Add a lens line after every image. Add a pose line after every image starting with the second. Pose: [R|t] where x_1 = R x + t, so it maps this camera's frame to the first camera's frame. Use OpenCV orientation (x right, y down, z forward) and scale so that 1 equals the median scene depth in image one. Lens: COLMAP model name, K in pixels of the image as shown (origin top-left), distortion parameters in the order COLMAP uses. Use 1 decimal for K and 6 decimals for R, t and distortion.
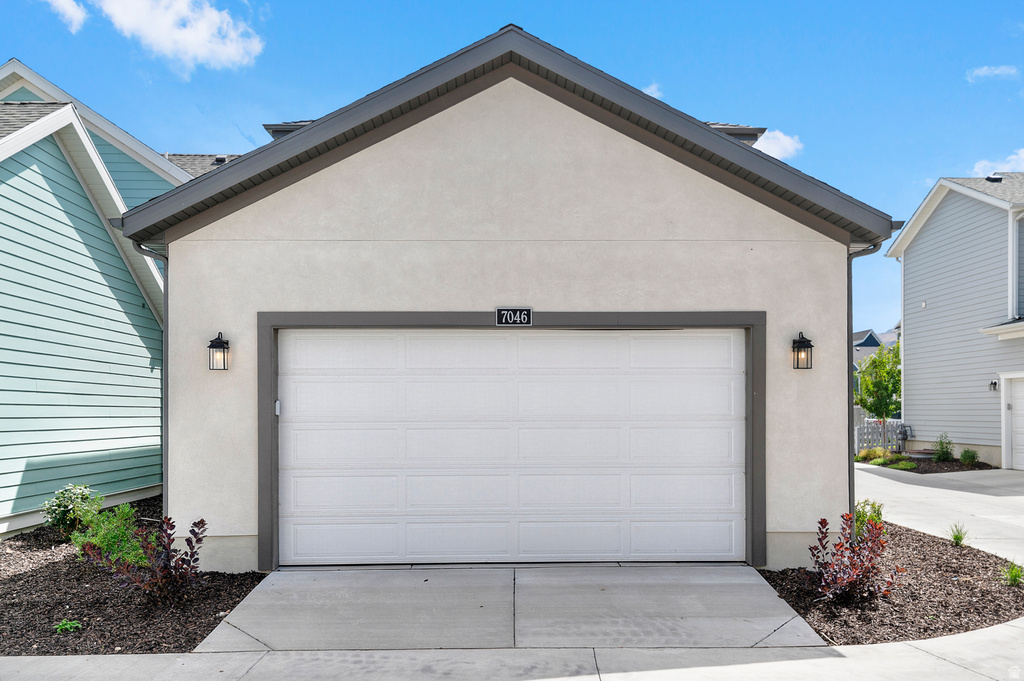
lens RADIAL K [[786.3, 0, 512.1], [0, 786.3, 340.6], [0, 0, 1]] dist [0.040645, -0.000817]
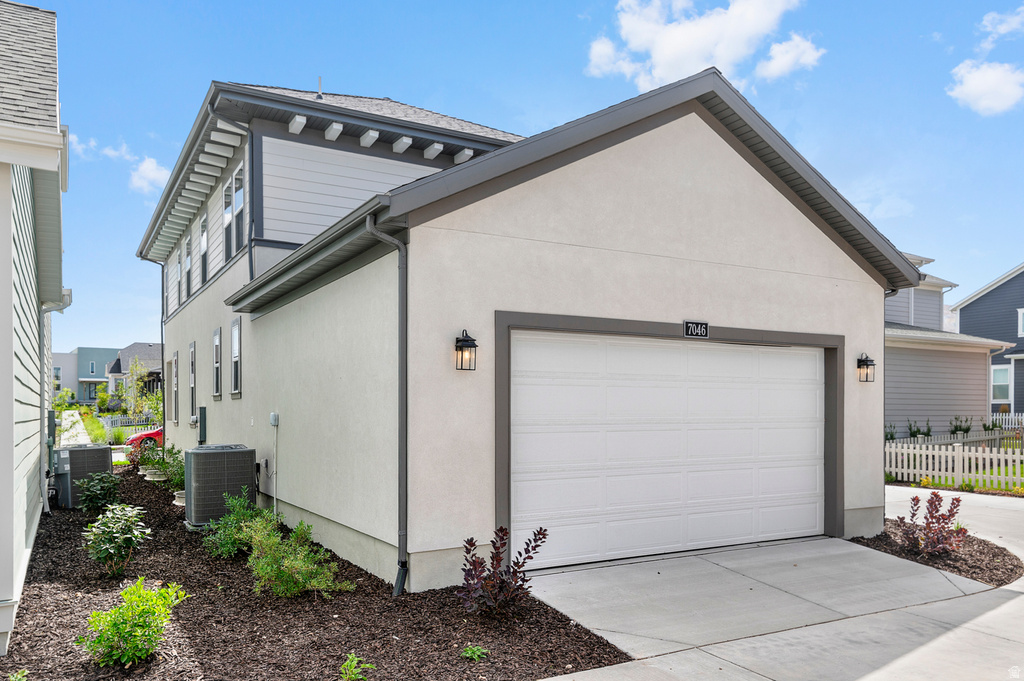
lens RADIAL K [[773.0, 0, 512.1], [0, 773.0, 340.9], [0, 0, 1]] dist [0.007041, 0.001831]
pose [[0.877227, 0.047211, 0.477749, -0.745346], [-0.052945, 0.998596, -0.001466, 0.001081], [-0.477148, -0.024008, 0.878495, 0.166184]]
